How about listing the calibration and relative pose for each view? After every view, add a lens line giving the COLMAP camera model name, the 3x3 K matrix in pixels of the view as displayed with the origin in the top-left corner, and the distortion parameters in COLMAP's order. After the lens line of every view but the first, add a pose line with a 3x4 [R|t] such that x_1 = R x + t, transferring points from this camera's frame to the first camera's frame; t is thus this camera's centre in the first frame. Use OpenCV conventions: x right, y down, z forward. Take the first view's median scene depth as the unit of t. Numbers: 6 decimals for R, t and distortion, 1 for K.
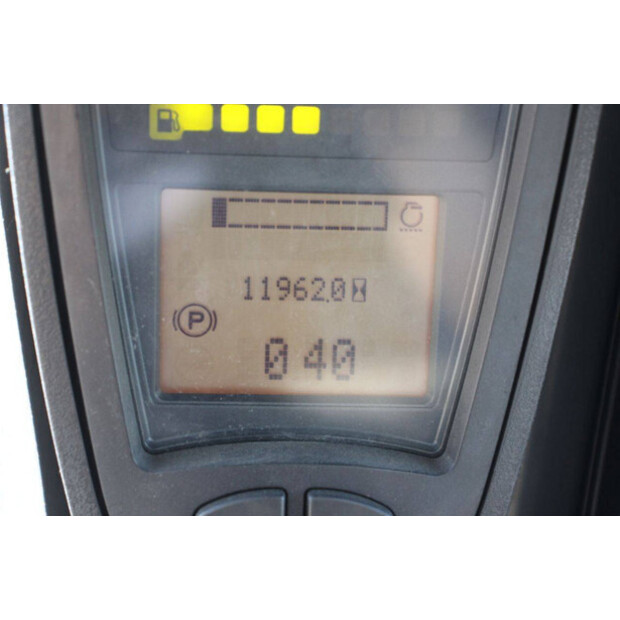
lens RADIAL K [[1326.6, 0, 310.9], [0, 1326.6, 310.0], [0, 0, 1]] dist [0.043170, 0.000000]
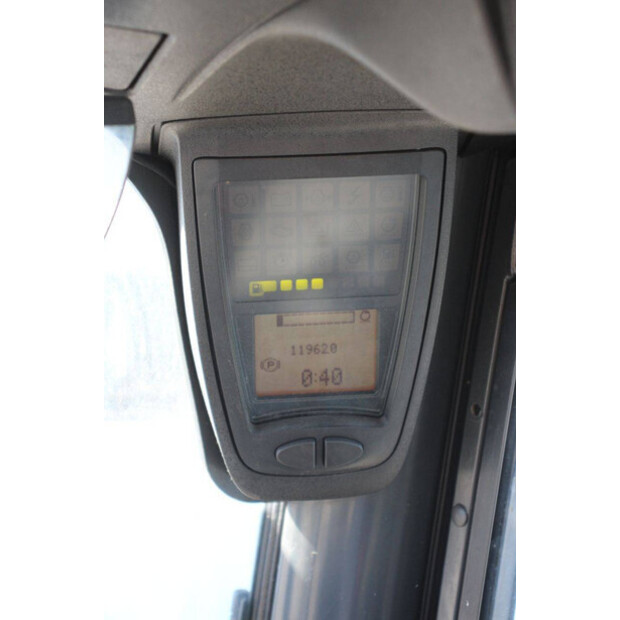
lens RADIAL K [[1326.6, 0, 309.6], [0, 1326.6, 310.0], [0, 0, 1]] dist [0.043170, 0.000000]
pose [[0.998113, -0.052437, 0.031938, -0.088351], [0.044404, 0.975749, 0.214343, -0.562600], [-0.042403, -0.212520, 0.976236, -1.176756]]
